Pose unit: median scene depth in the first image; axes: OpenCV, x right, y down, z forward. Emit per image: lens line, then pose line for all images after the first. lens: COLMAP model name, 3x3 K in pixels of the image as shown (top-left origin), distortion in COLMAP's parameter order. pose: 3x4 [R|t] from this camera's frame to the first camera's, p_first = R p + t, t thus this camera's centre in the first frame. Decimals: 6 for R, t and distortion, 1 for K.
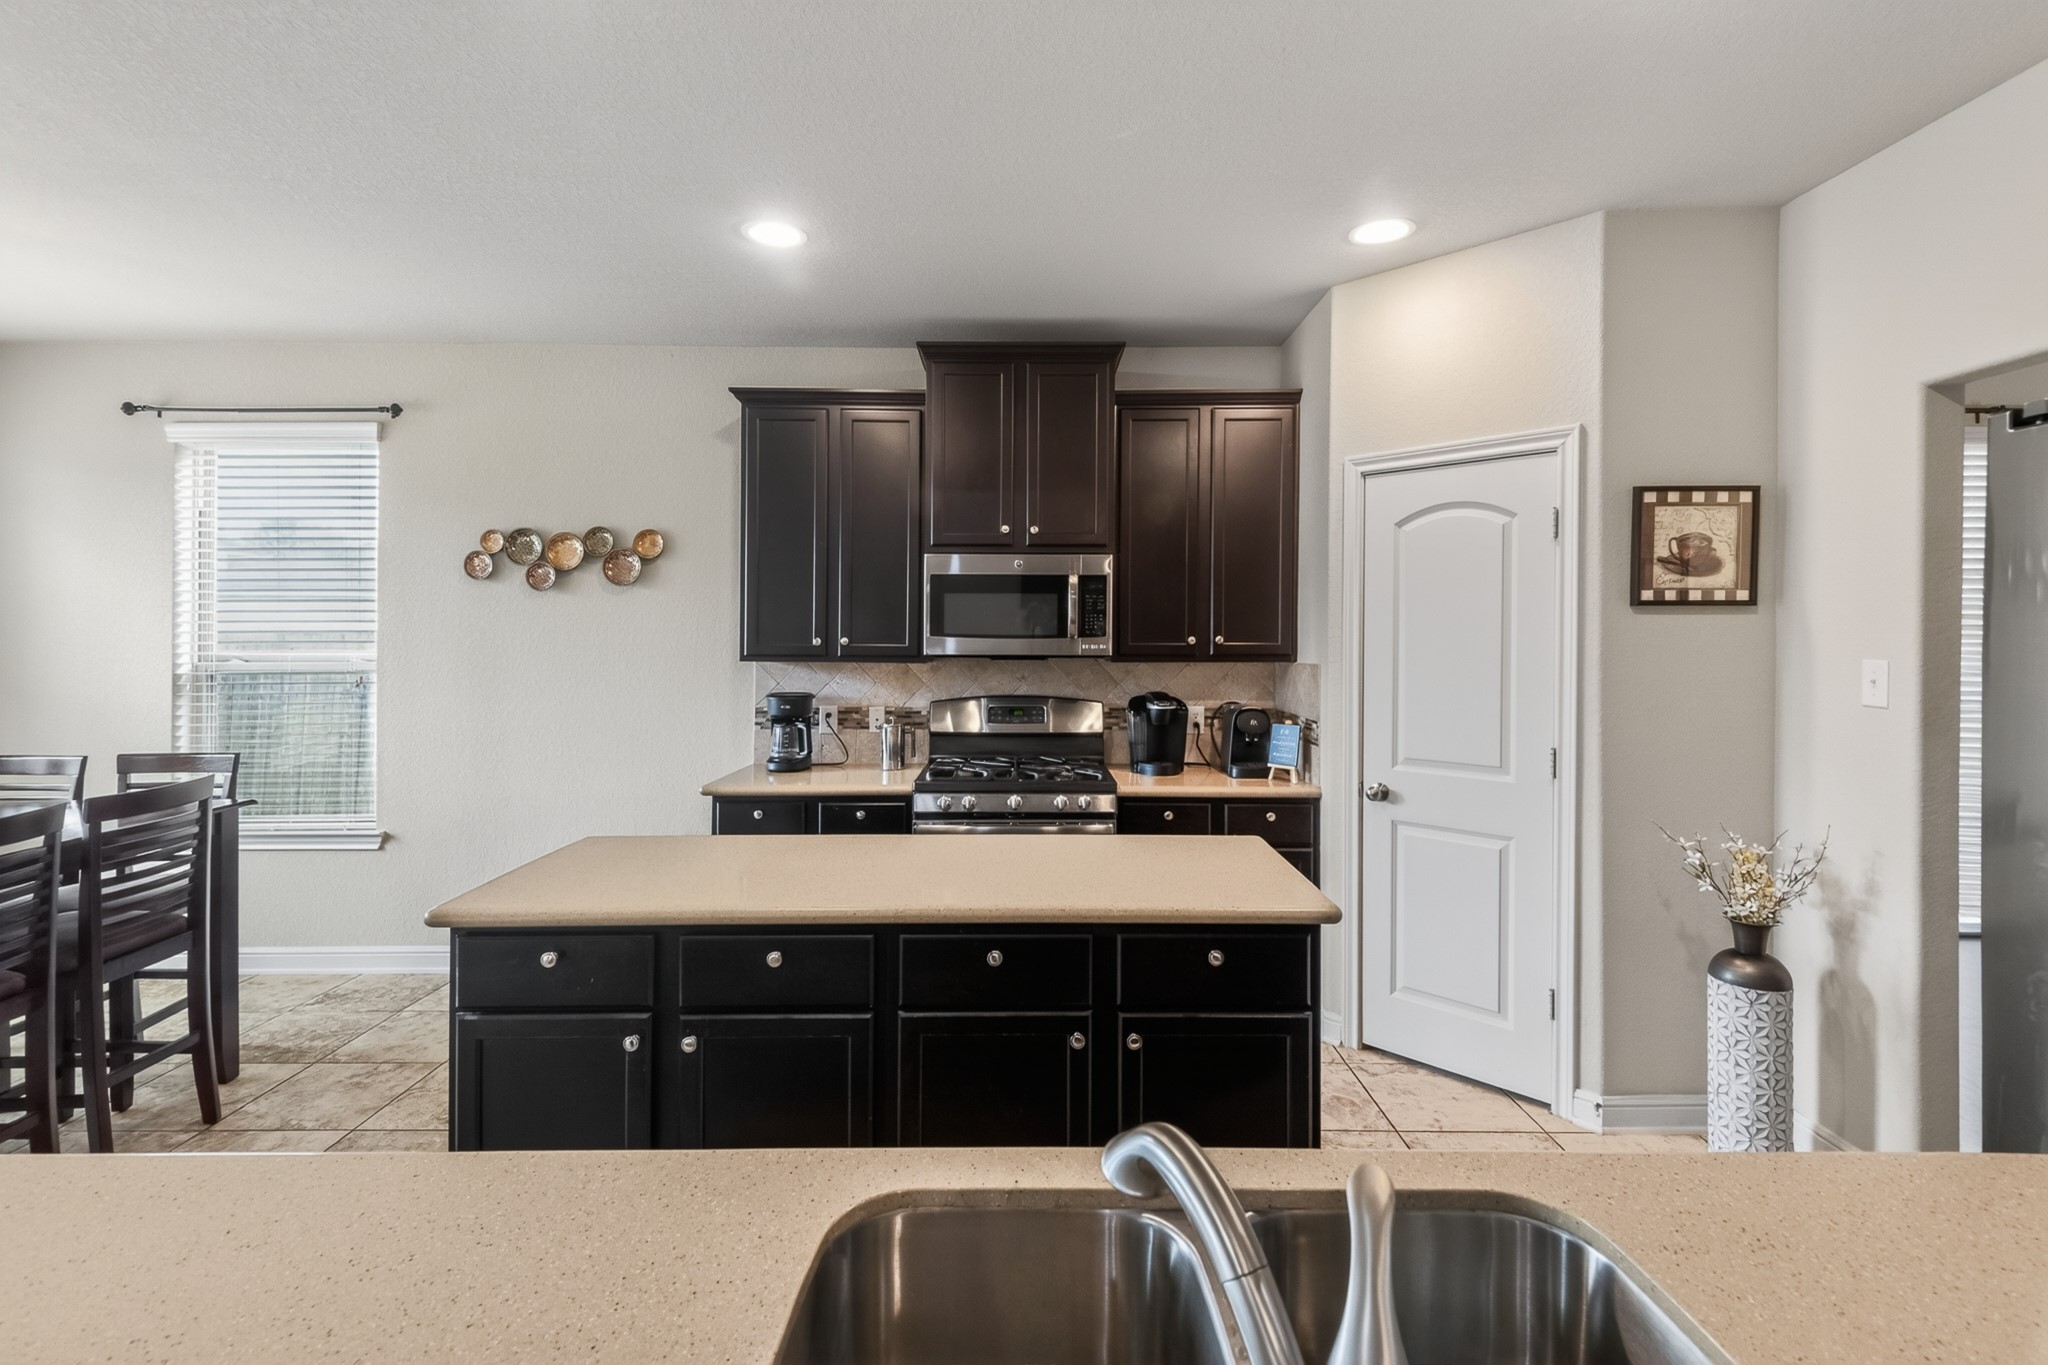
lens RADIAL K [[958.1, 0, 1051.7], [0, 958.1, 637.8], [0, 0, 1]] dist [0.029263, -0.023046]
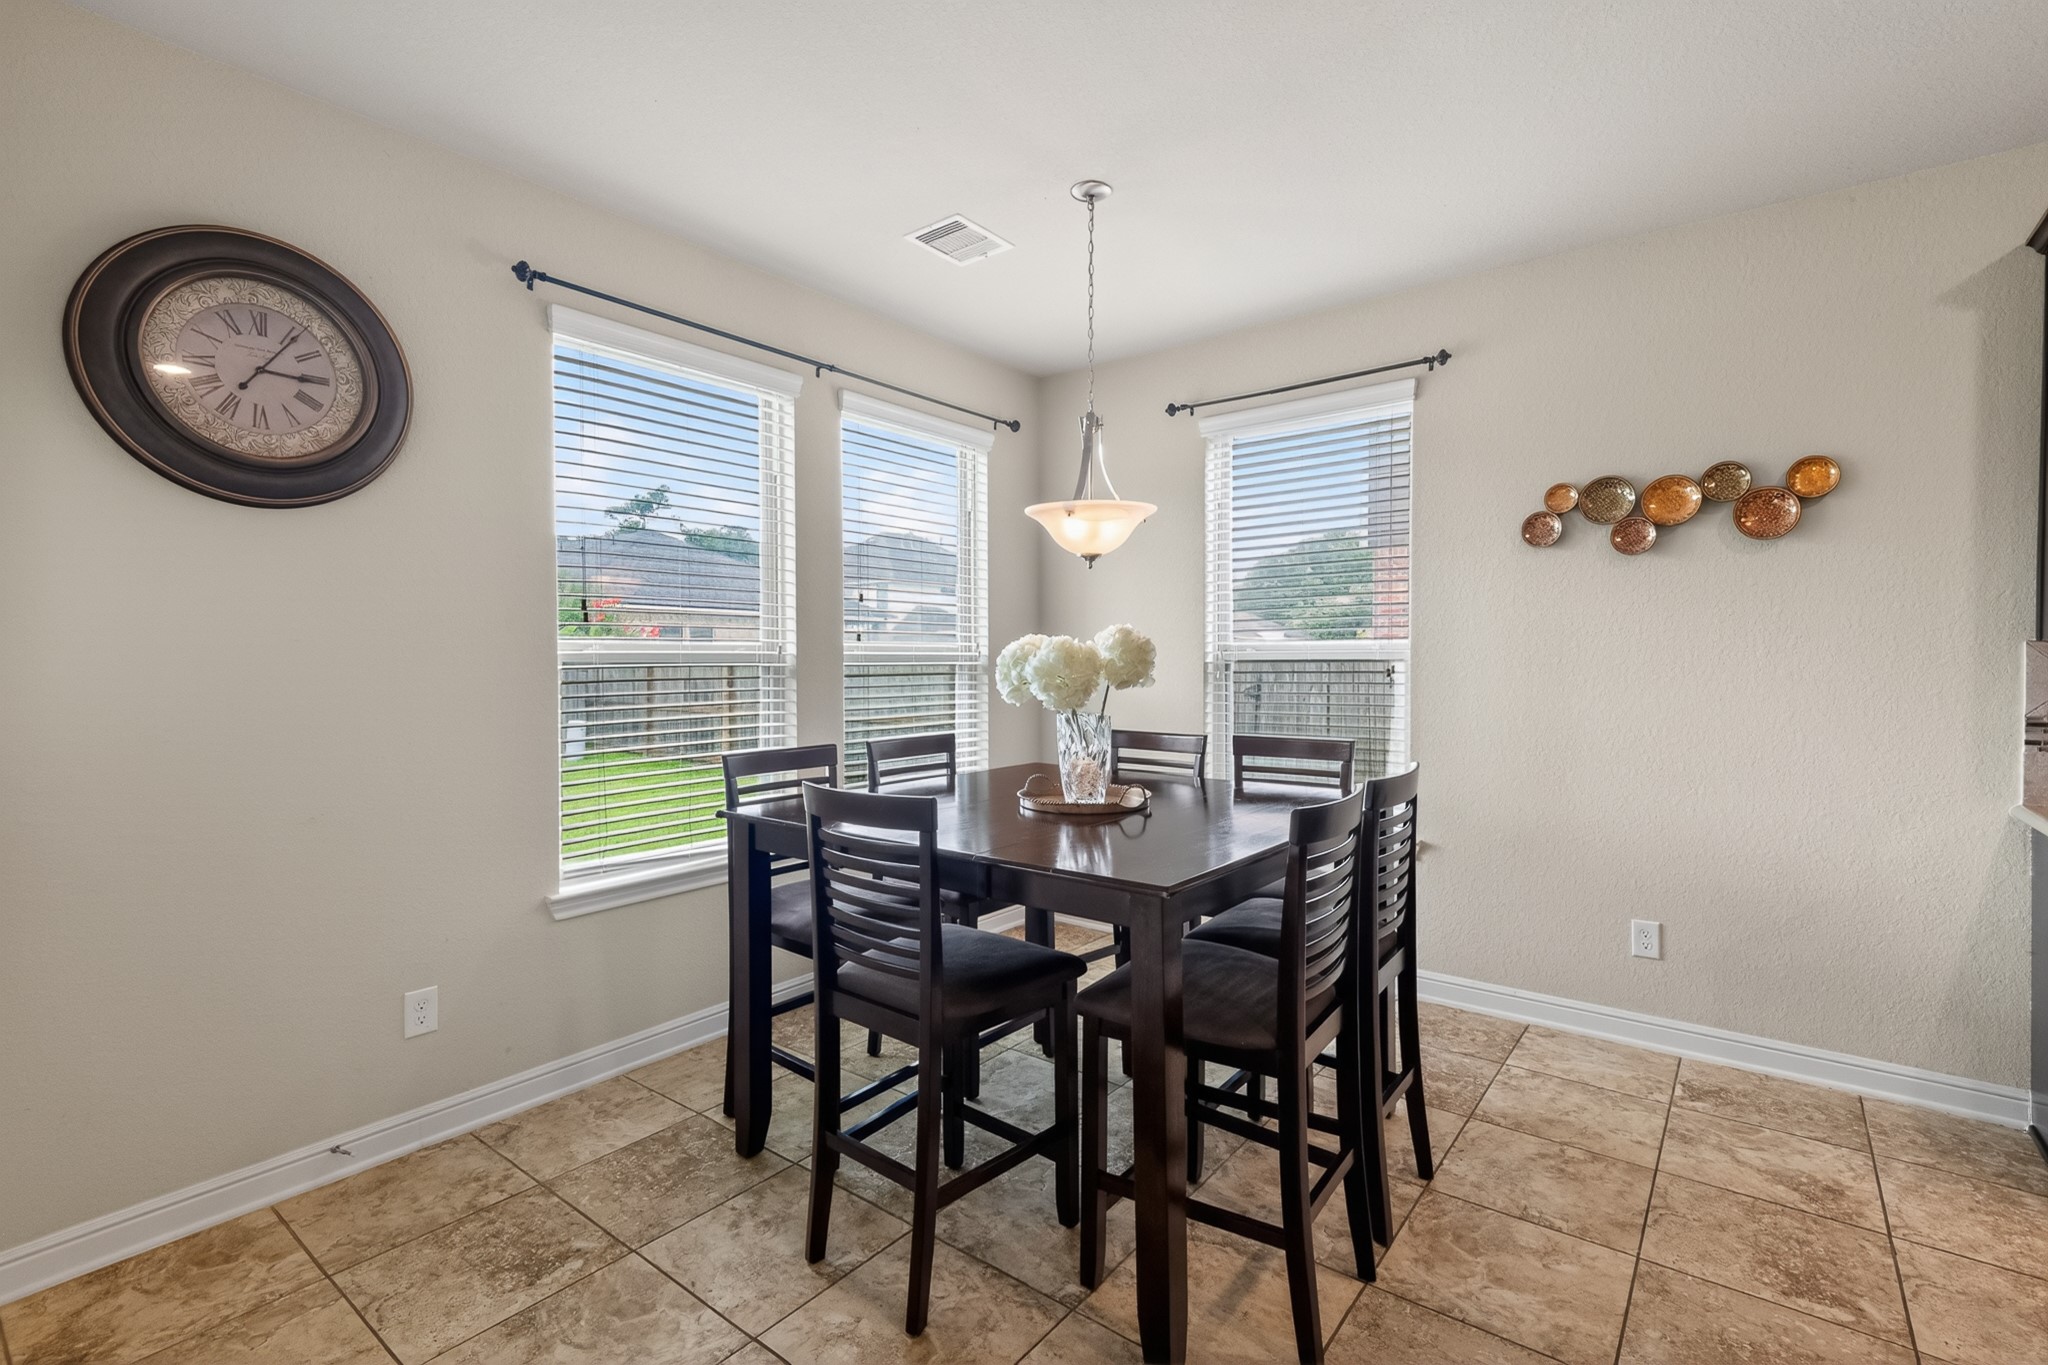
lens RADIAL K [[939.4, 0, 979.4], [0, 939.4, 659.2], [0, 0, 1]] dist [0.026660, -0.000278]
pose [[0.758940, -0.003586, -0.651151, -0.432523], [0.005169, 0.999987, 0.000518, 0.032559], [0.651140, -0.003759, 0.758948, 0.079009]]
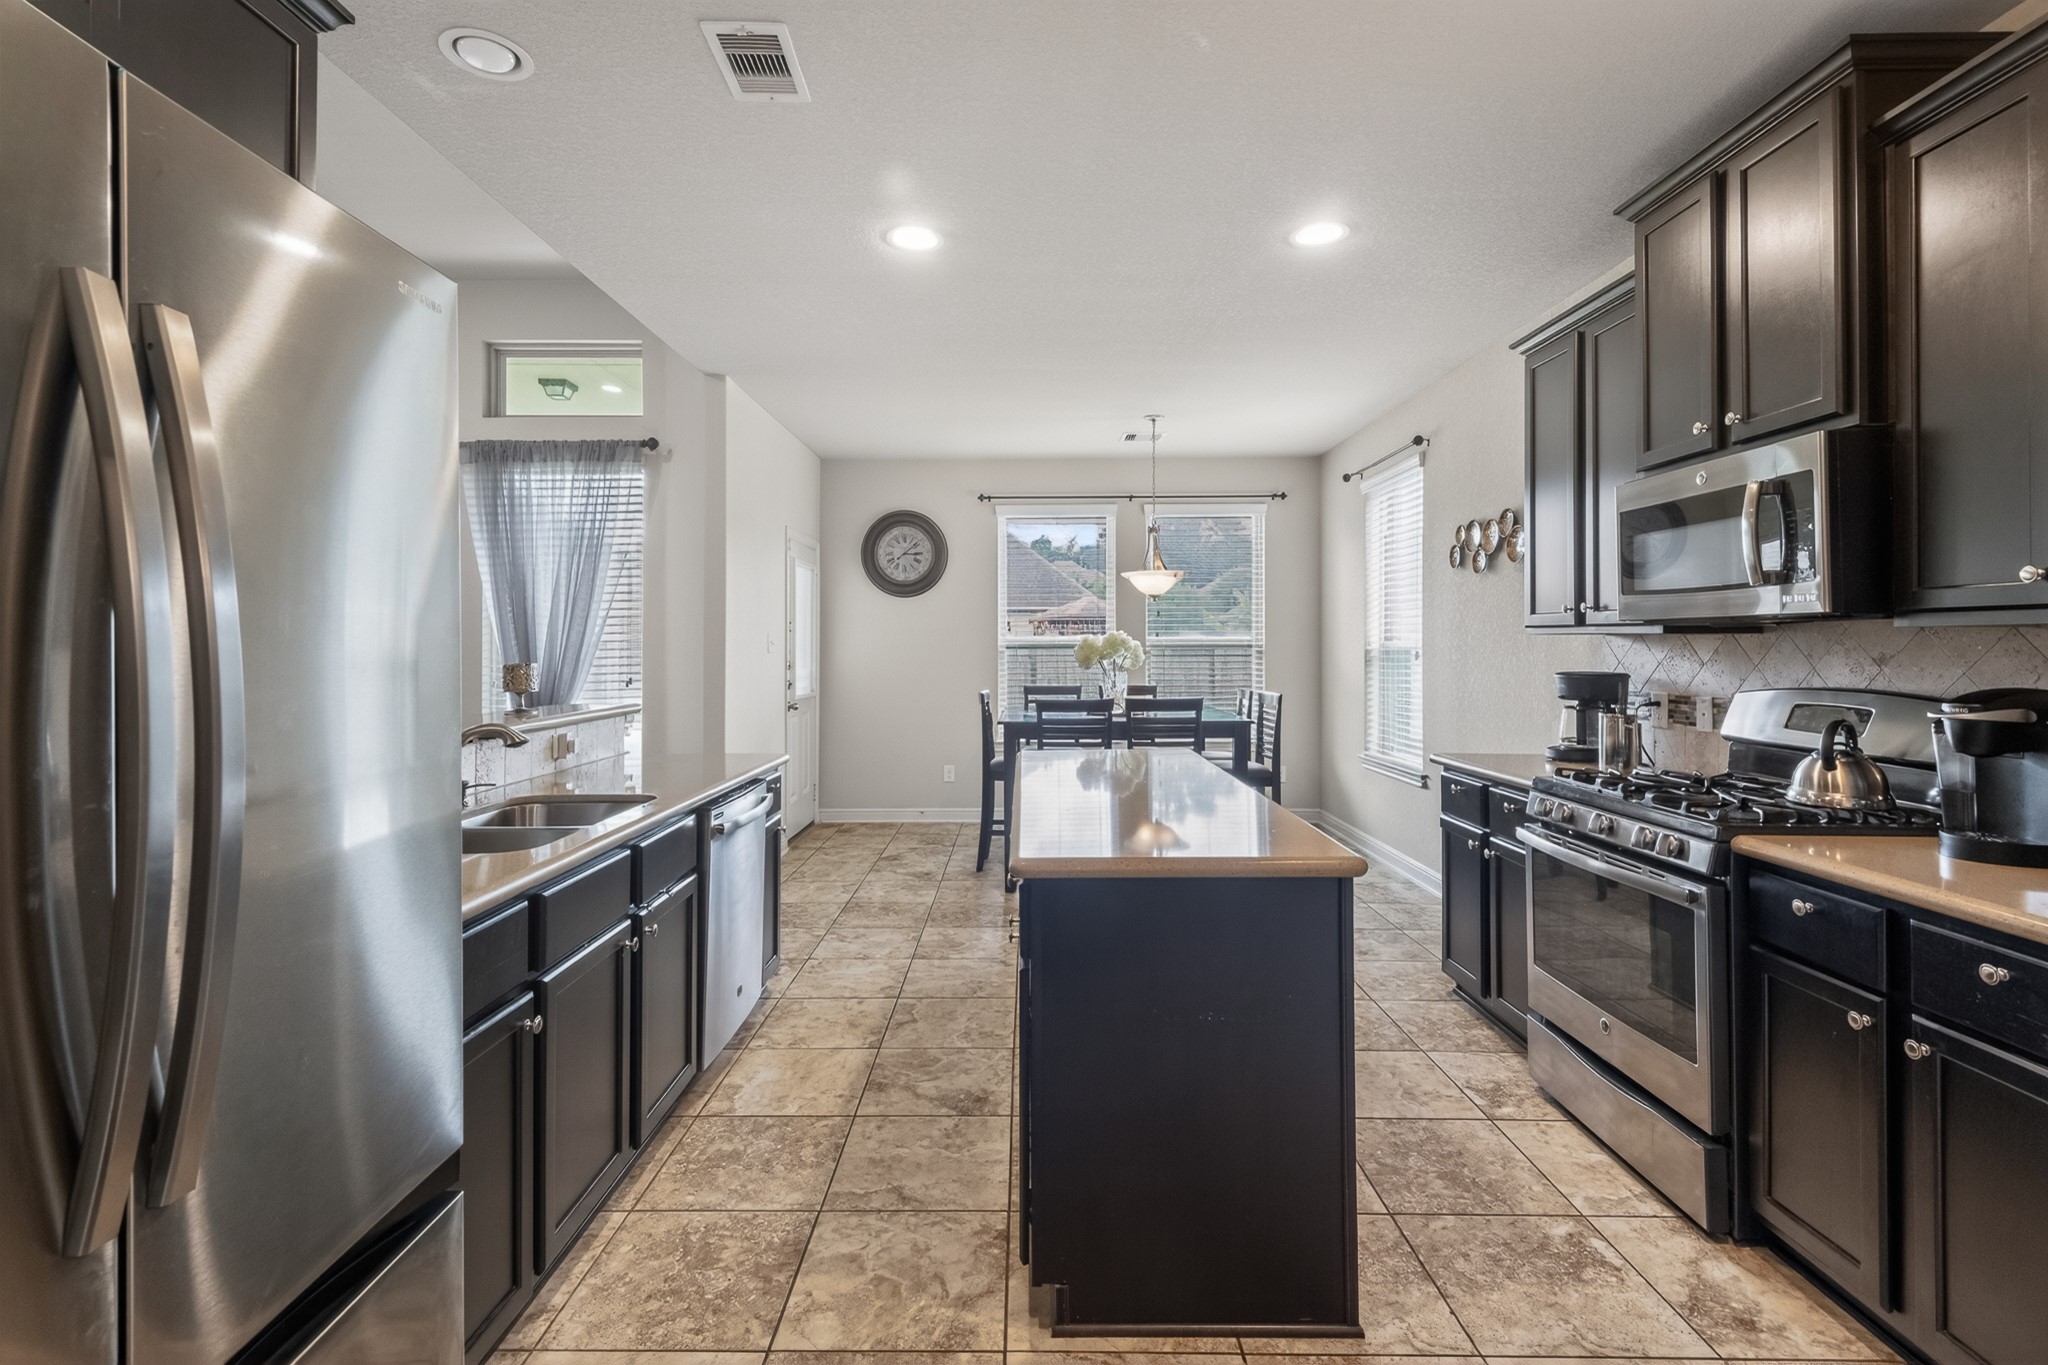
lens RADIAL K [[958.1, 0, 1051.7], [0, 958.1, 637.8], [0, 0, 1]] dist [0.029263, -0.023046]
pose [[-0.030694, -0.012693, -0.999448, 0.594344], [0.000081, 0.999919, -0.012701, 0.037085], [0.999529, -0.000471, -0.030691, 0.540908]]
